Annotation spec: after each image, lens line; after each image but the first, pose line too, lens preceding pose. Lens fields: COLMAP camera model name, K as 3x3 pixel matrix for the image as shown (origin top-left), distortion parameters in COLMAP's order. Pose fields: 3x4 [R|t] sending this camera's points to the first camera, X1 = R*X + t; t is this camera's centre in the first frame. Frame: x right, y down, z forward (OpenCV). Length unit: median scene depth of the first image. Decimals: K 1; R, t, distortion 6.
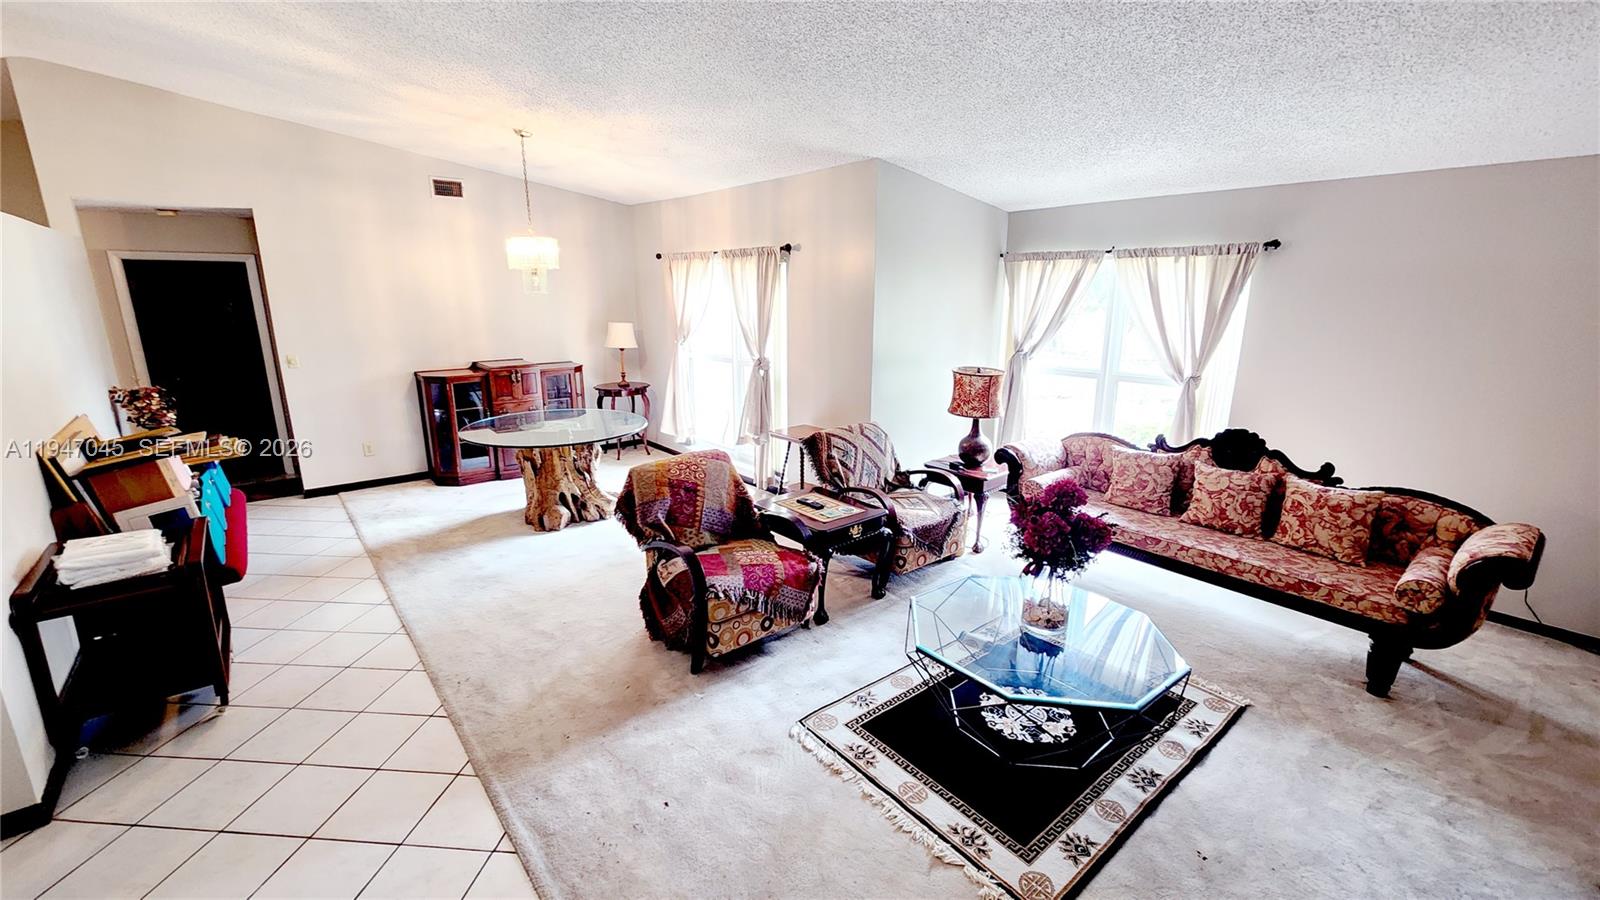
lens RADIAL K [[652.2, 0, 809.1], [0, 652.2, 454.1], [0, 0, 1]] dist [-0.001087, -0.001234]
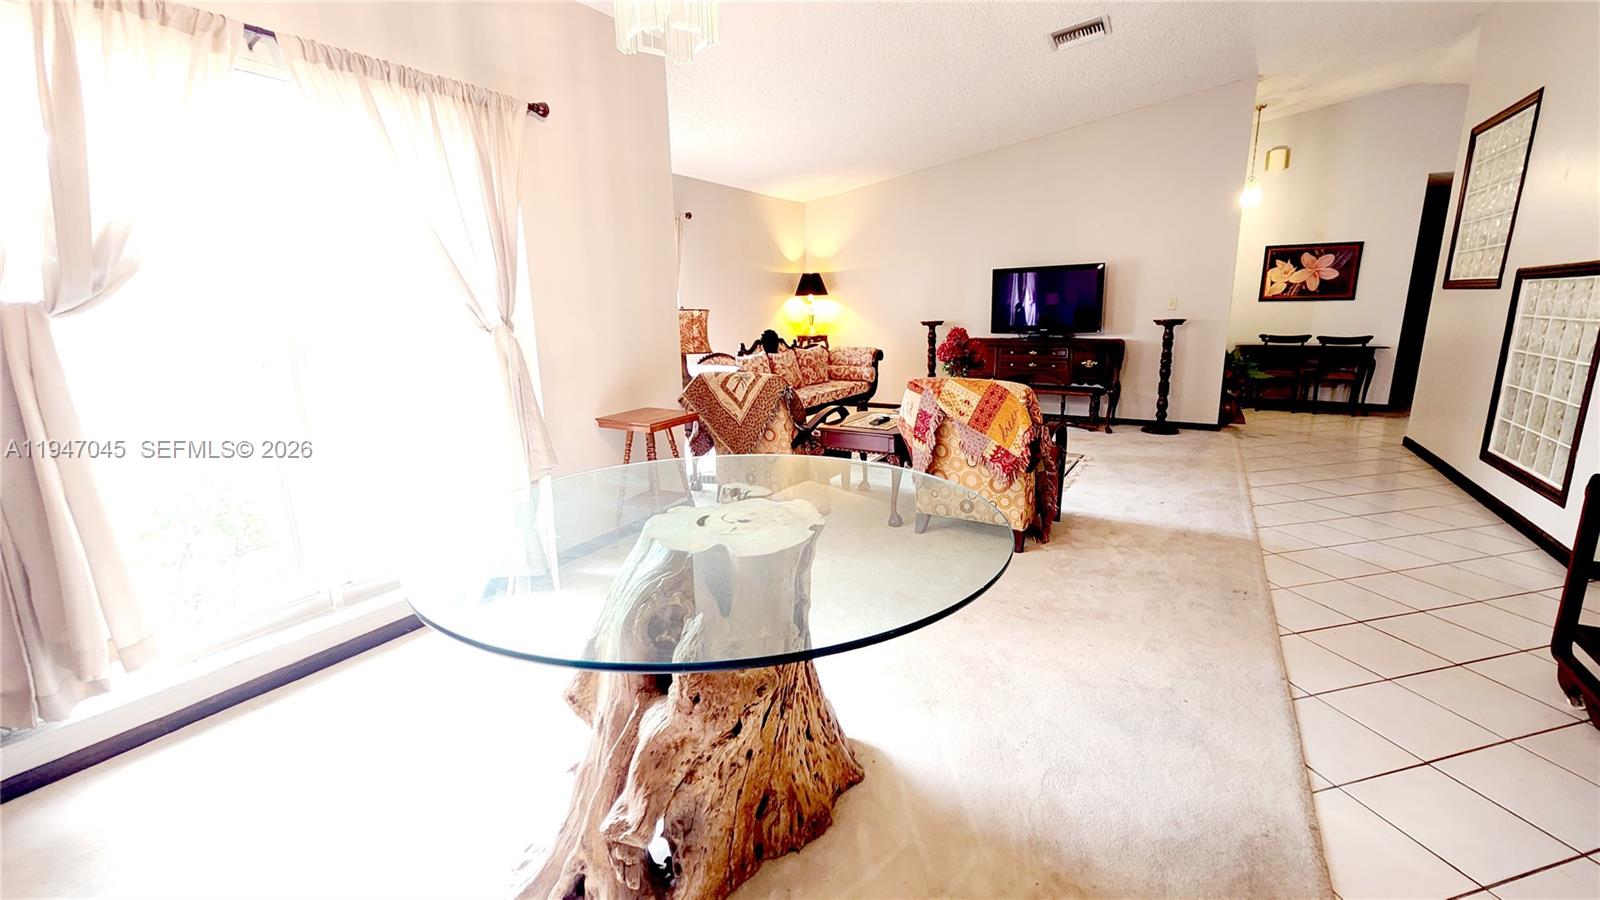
lens RADIAL K [[652.2, 0, 794.0], [0, 652.2, 450.0], [0, 0, 1]] dist [-0.001087, -0.001234]
pose [[-0.302415, -0.208238, 0.930152, -1.022435], [0.241411, 0.927295, 0.286087, -0.229200], [-0.922099, 0.311066, -0.230157, 1.531568]]
